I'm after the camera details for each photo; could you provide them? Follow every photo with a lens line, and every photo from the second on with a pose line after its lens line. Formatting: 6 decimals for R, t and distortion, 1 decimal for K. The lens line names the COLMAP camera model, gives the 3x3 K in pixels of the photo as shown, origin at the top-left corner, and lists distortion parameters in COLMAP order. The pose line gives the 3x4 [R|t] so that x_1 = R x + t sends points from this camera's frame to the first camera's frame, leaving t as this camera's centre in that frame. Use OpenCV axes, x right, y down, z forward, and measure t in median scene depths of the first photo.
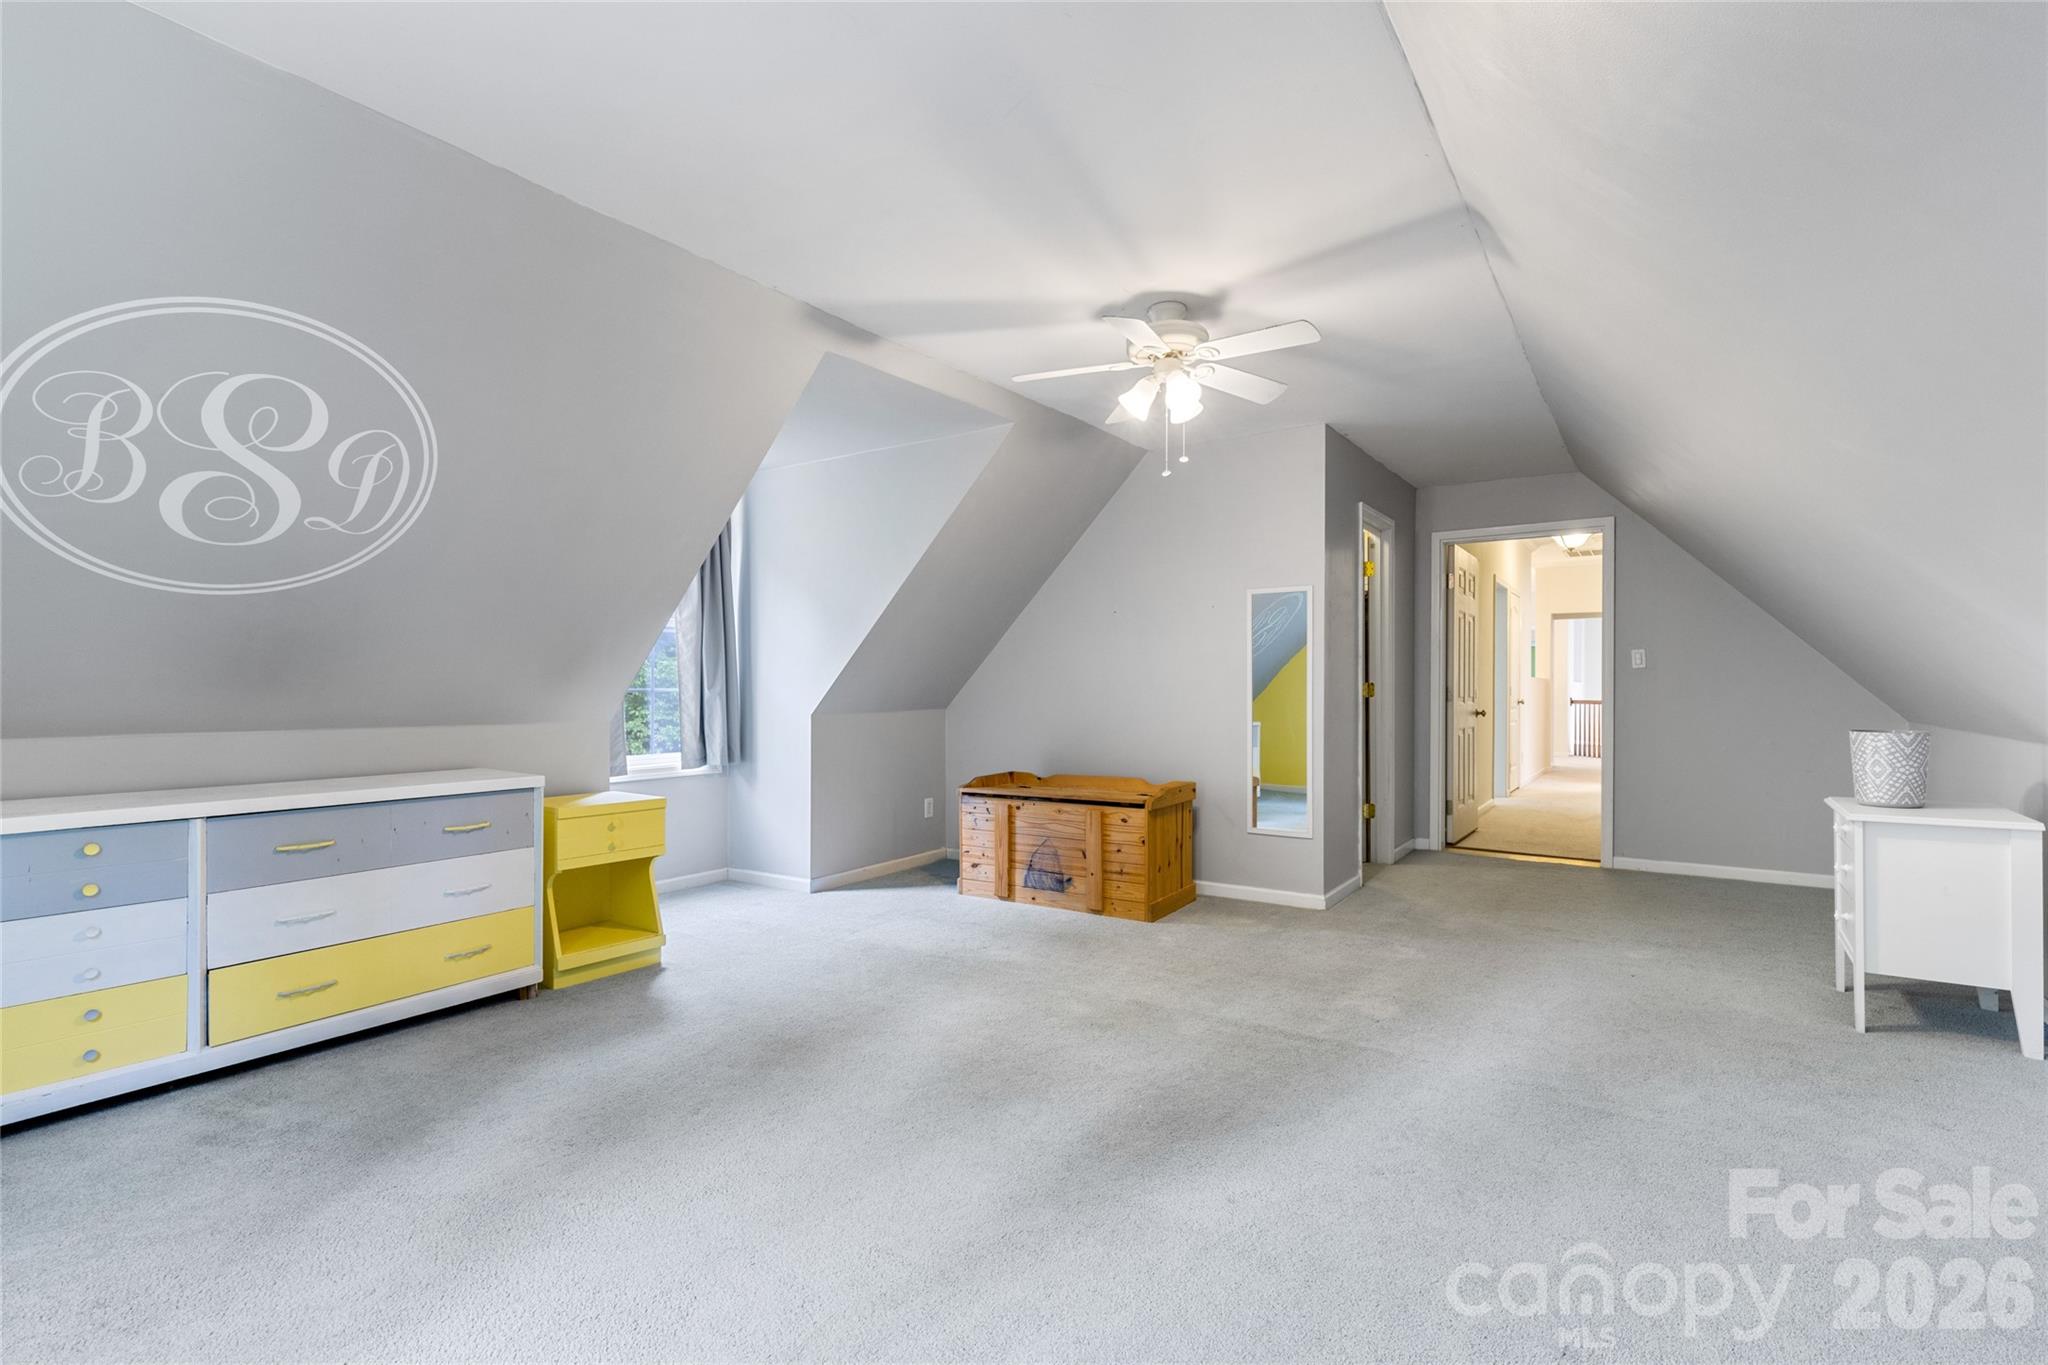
lens RADIAL K [[930.5, 0, 1025.1], [0, 930.5, 682.3], [0, 0, 1]] dist [0.005102, 0.000599]
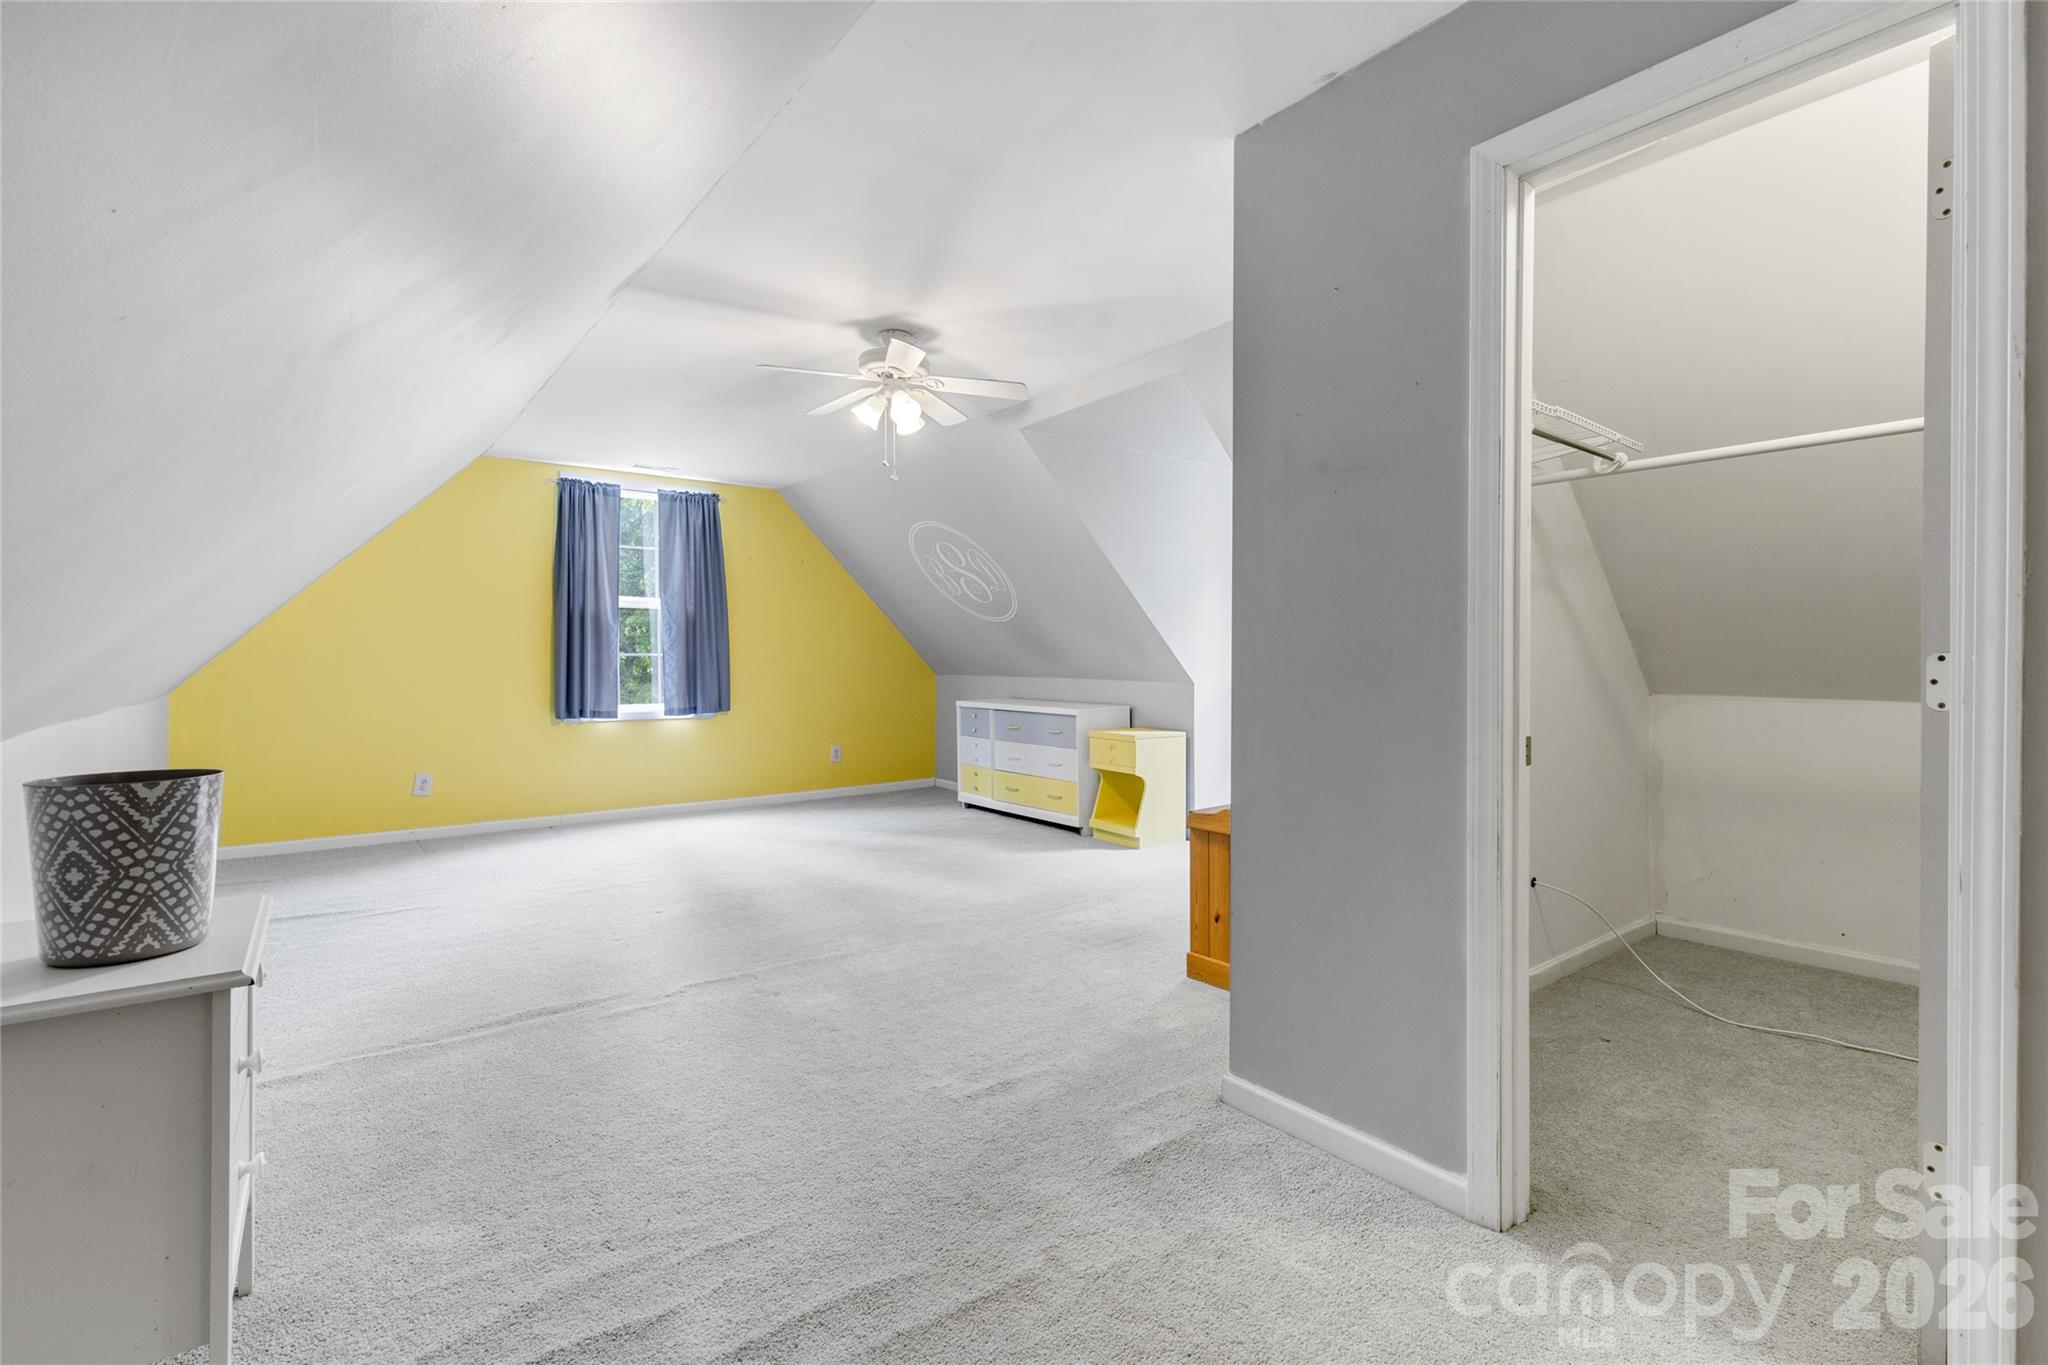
lens RADIAL K [[930.5, 0, 1025.0], [0, 930.5, 672.6], [0, 0, 1]] dist [0.005102, 0.000599]
pose [[-0.311763, 0.005879, -0.950142, 1.332073], [-0.001909, 0.999975, 0.006814, 0.022845], [0.950158, 0.003938, -0.311744, 1.645450]]
